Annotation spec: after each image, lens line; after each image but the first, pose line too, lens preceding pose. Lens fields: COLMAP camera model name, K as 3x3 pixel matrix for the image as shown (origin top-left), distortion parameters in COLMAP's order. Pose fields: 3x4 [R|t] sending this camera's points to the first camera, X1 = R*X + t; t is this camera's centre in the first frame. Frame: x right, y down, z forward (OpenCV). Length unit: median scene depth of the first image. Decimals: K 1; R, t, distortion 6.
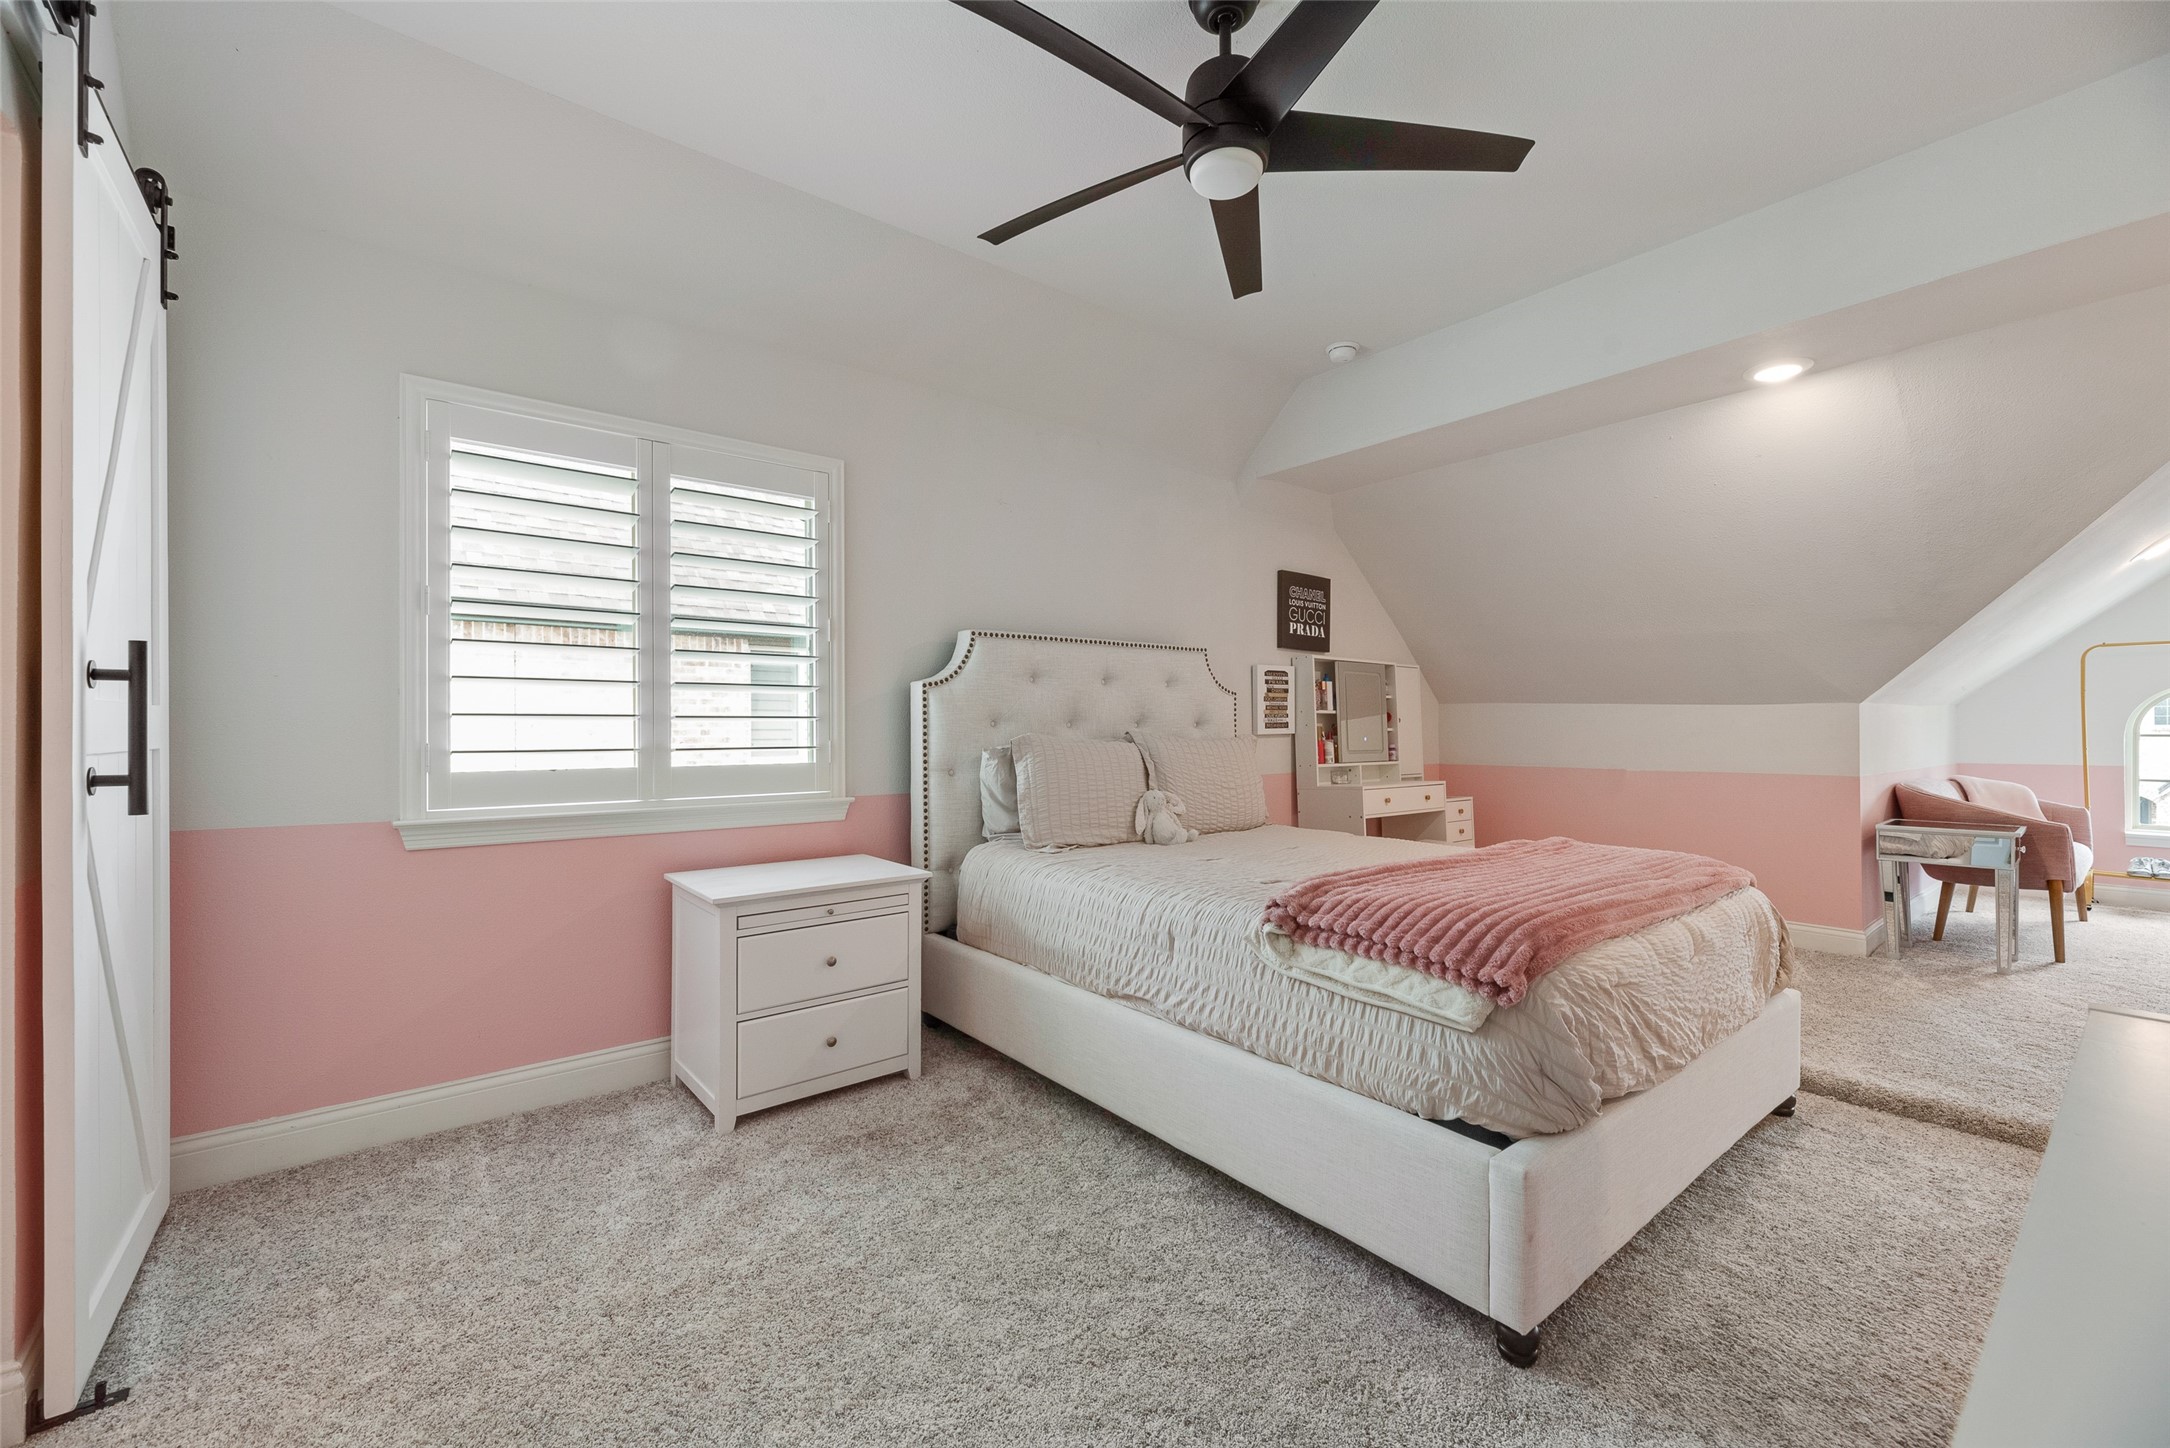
lens RADIAL K [[872.9, 0, 1077.6], [0, 872.9, 730.8], [0, 0, 1]] dist [-0.000386, -0.000586]
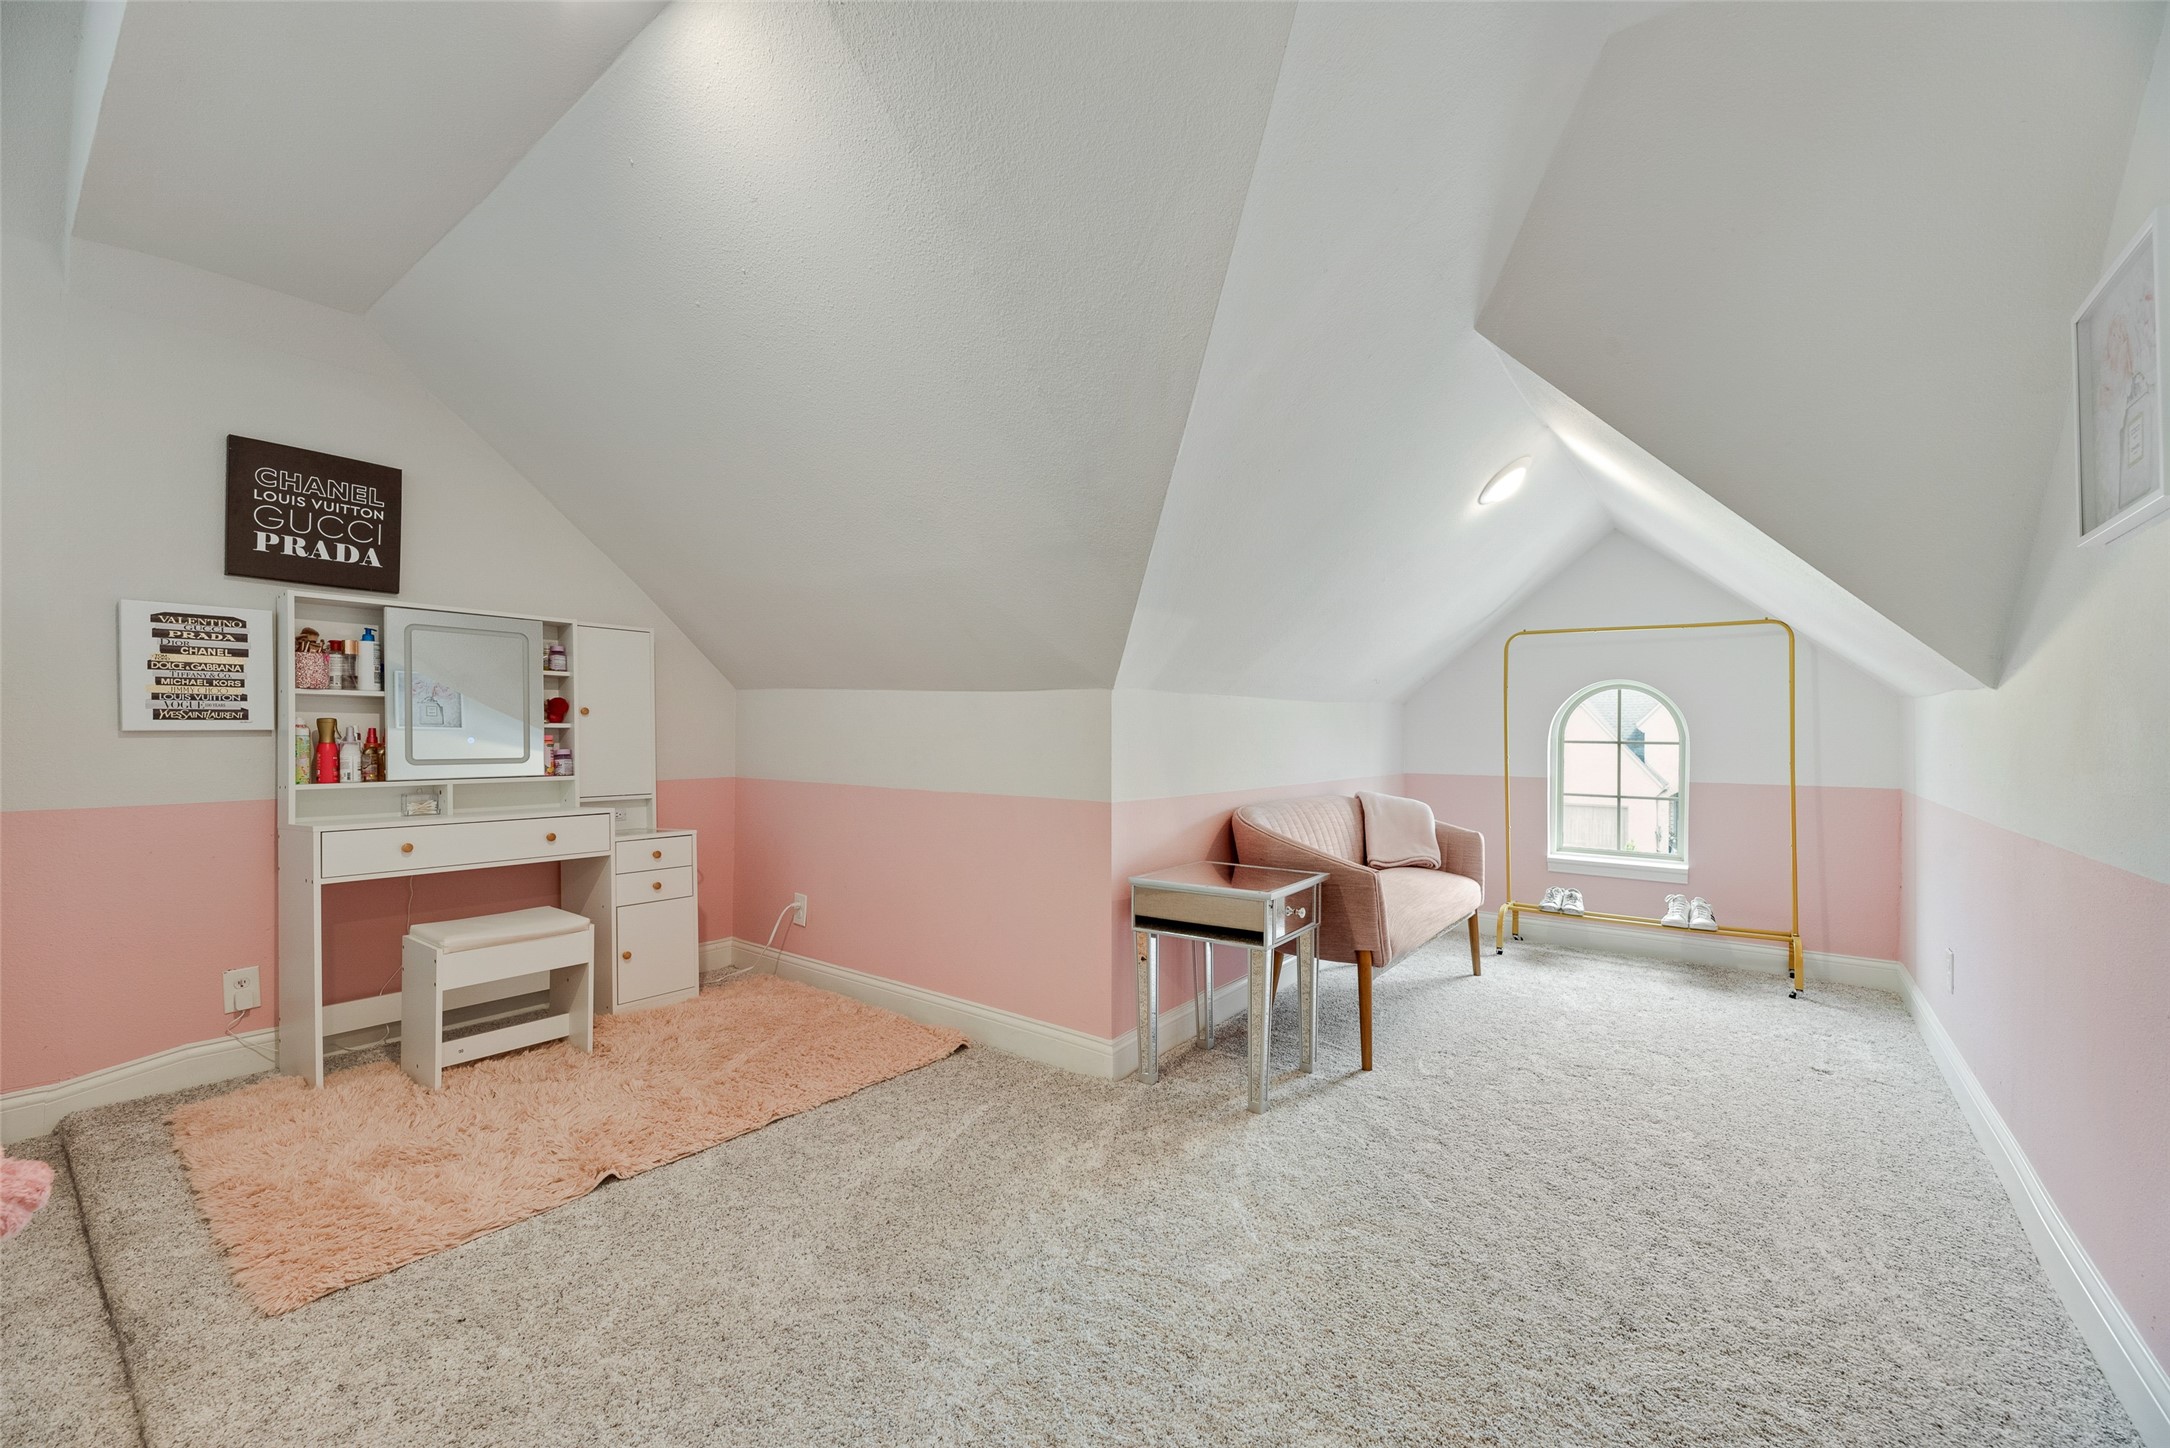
lens RADIAL K [[872.9, 0, 1093.9], [0, 872.9, 727.1], [0, 0, 1]] dist [-0.000386, -0.000586]
pose [[0.967913, 0.009708, 0.251099, 0.621022], [-0.008915, 0.999951, -0.004296, -0.000960], [-0.251128, 0.001919, 0.967952, 0.321954]]
